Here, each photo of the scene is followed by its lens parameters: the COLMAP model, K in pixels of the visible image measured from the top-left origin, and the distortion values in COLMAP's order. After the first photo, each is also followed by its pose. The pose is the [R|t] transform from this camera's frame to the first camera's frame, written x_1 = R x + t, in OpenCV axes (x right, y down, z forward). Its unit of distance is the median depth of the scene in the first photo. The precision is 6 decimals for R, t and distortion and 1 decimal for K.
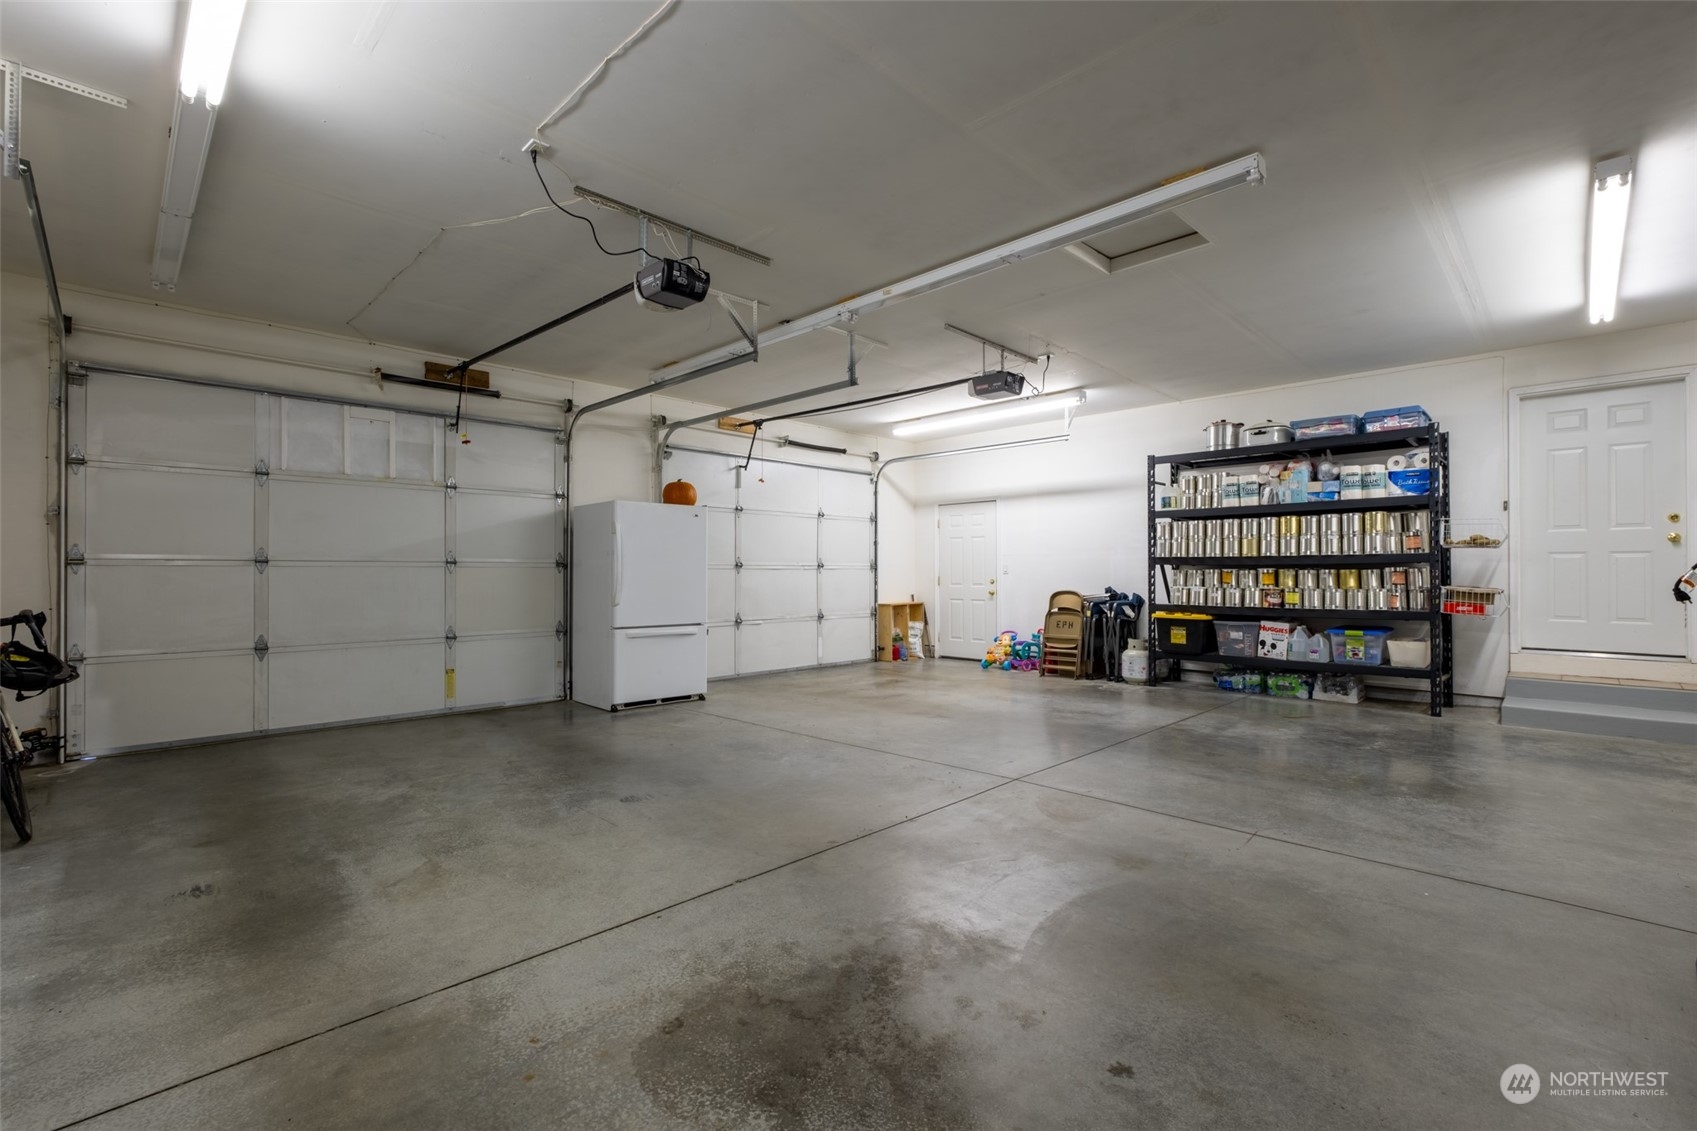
lens RADIAL K [[748.2, 0, 848.5], [0, 748.2, 565.5], [0, 0, 1]] dist [-0.002775, -0.000172]
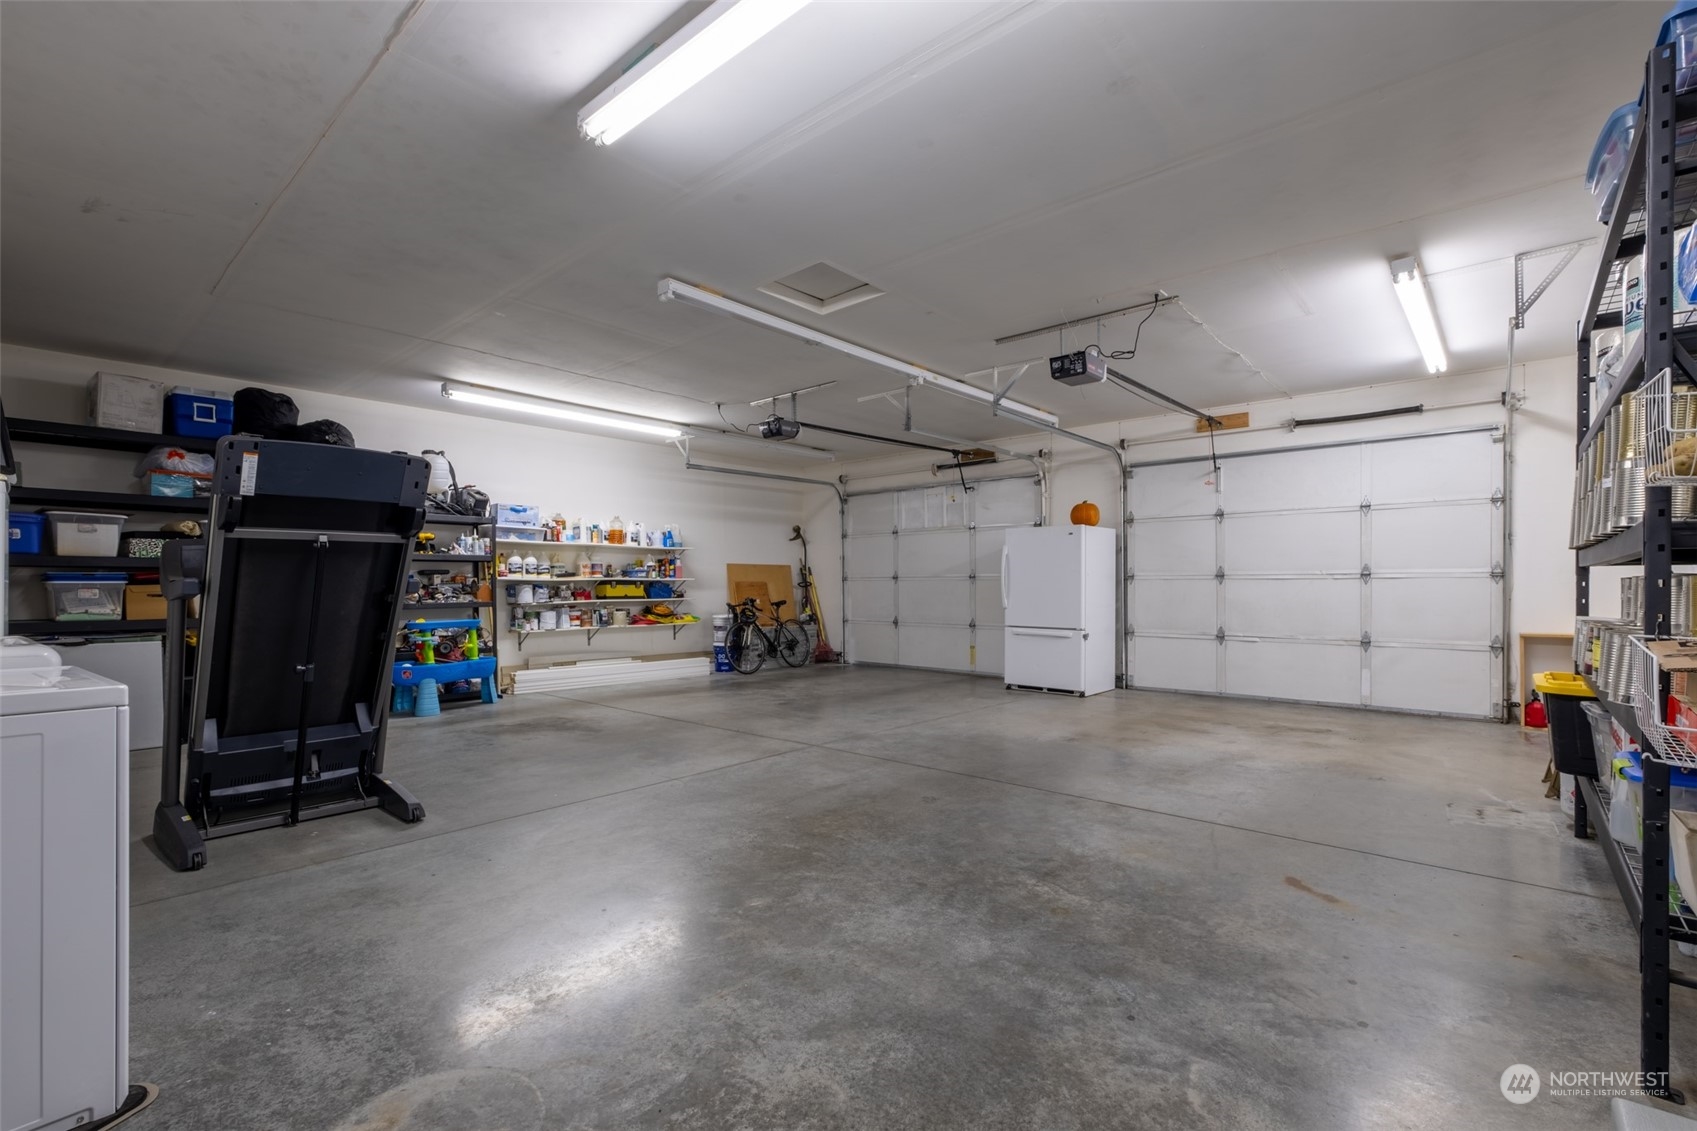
lens RADIAL K [[754.6, 0, 850.0], [0, 754.6, 584.5], [0, 0, 1]] dist [-0.001986, -0.000246]
pose [[0.065769, 0.002812, -0.997831, 0.999191], [0.011103, 0.999932, 0.003550, 0.003324], [0.997773, -0.011312, 0.065734, 0.638936]]
